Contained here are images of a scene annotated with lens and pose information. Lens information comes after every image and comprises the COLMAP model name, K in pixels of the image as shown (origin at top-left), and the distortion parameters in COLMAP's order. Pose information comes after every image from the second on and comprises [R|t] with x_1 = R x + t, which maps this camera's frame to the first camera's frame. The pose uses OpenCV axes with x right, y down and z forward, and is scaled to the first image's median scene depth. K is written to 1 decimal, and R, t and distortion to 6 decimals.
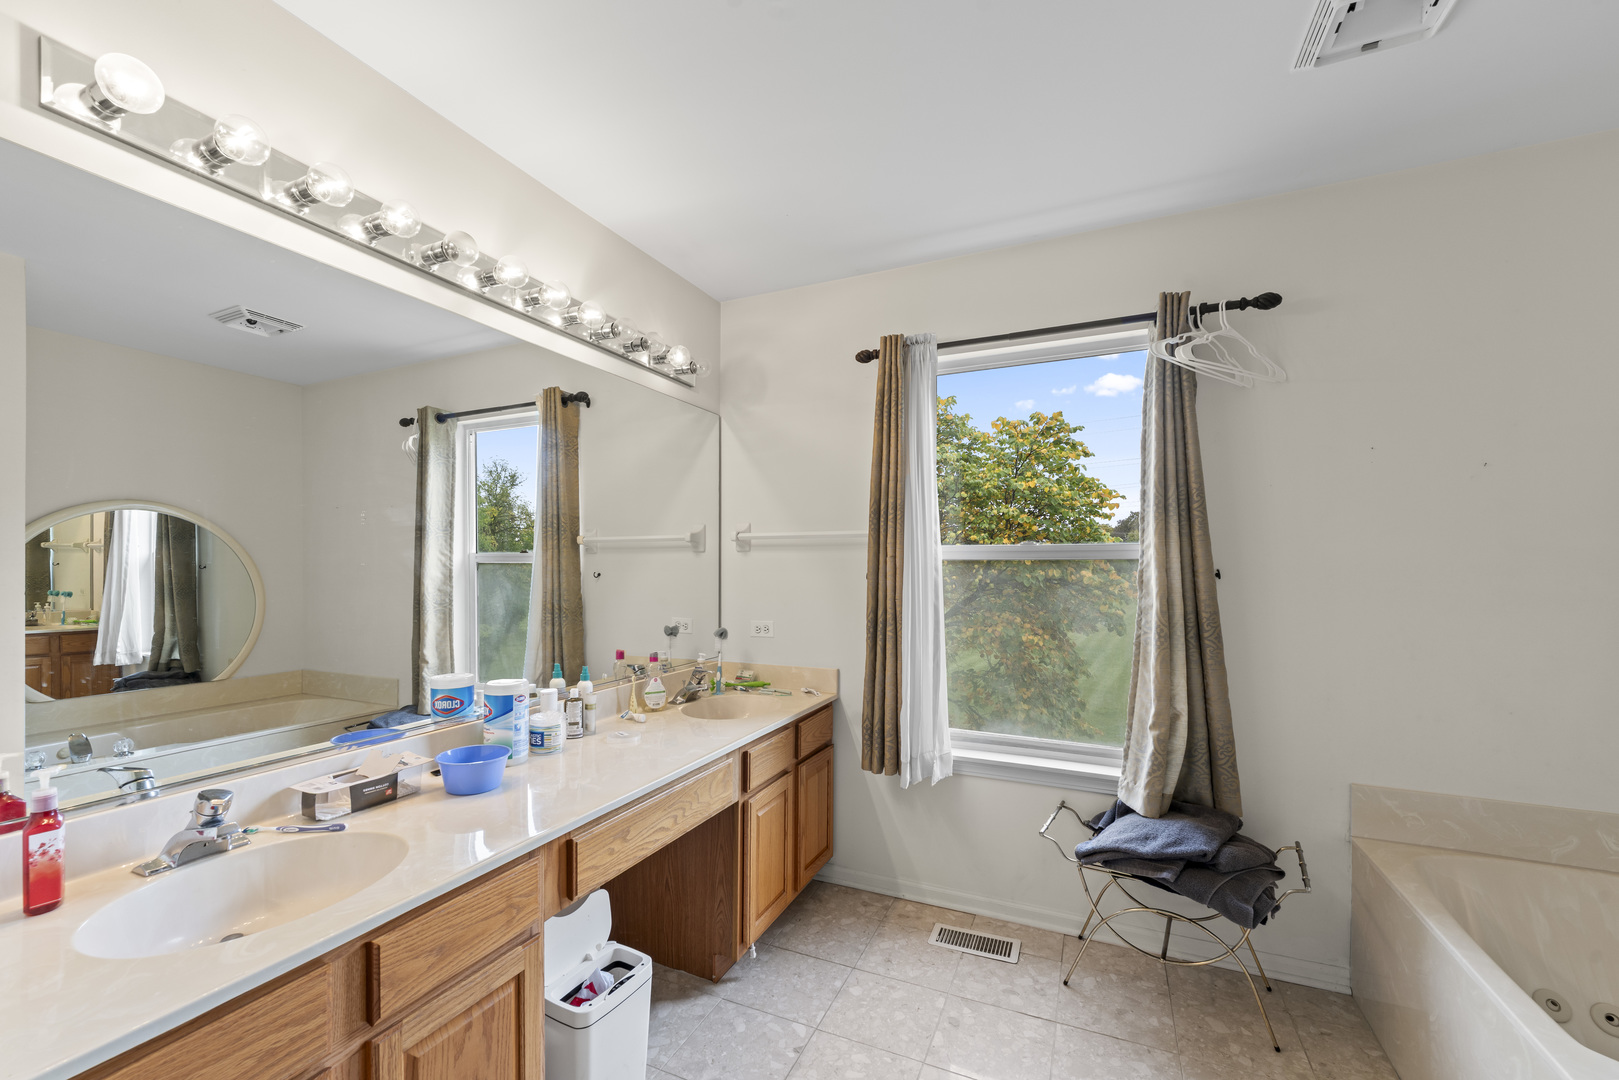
lens RADIAL K [[653.1, 0, 808.4], [0, 653.1, 569.7], [0, 0, 1]] dist [-0.002725, -0.000547]
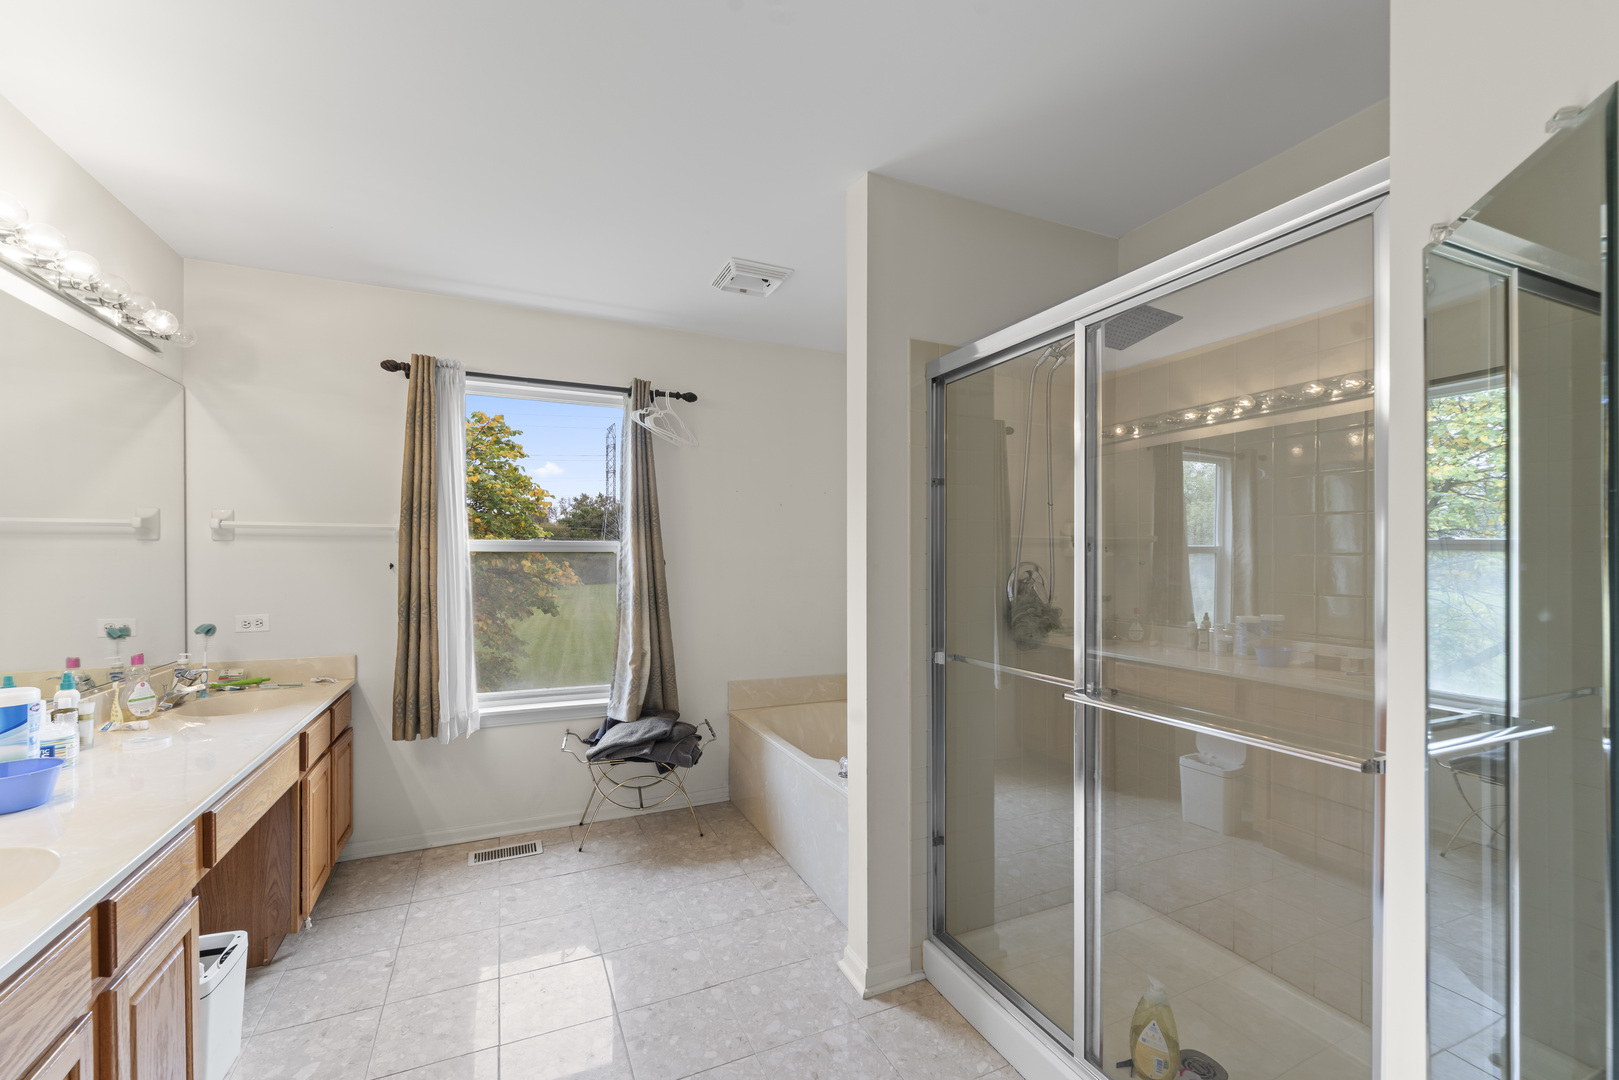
lens RADIAL K [[650.9, 0, 805.3], [0, 650.9, 553.5], [0, 0, 1]] dist [-0.001383, -0.000189]
pose [[0.649927, 0.005293, 0.759979, -0.345550], [0.002427, 0.999956, -0.009040, 0.000525], [-0.759993, 0.007720, 0.649885, -0.282175]]
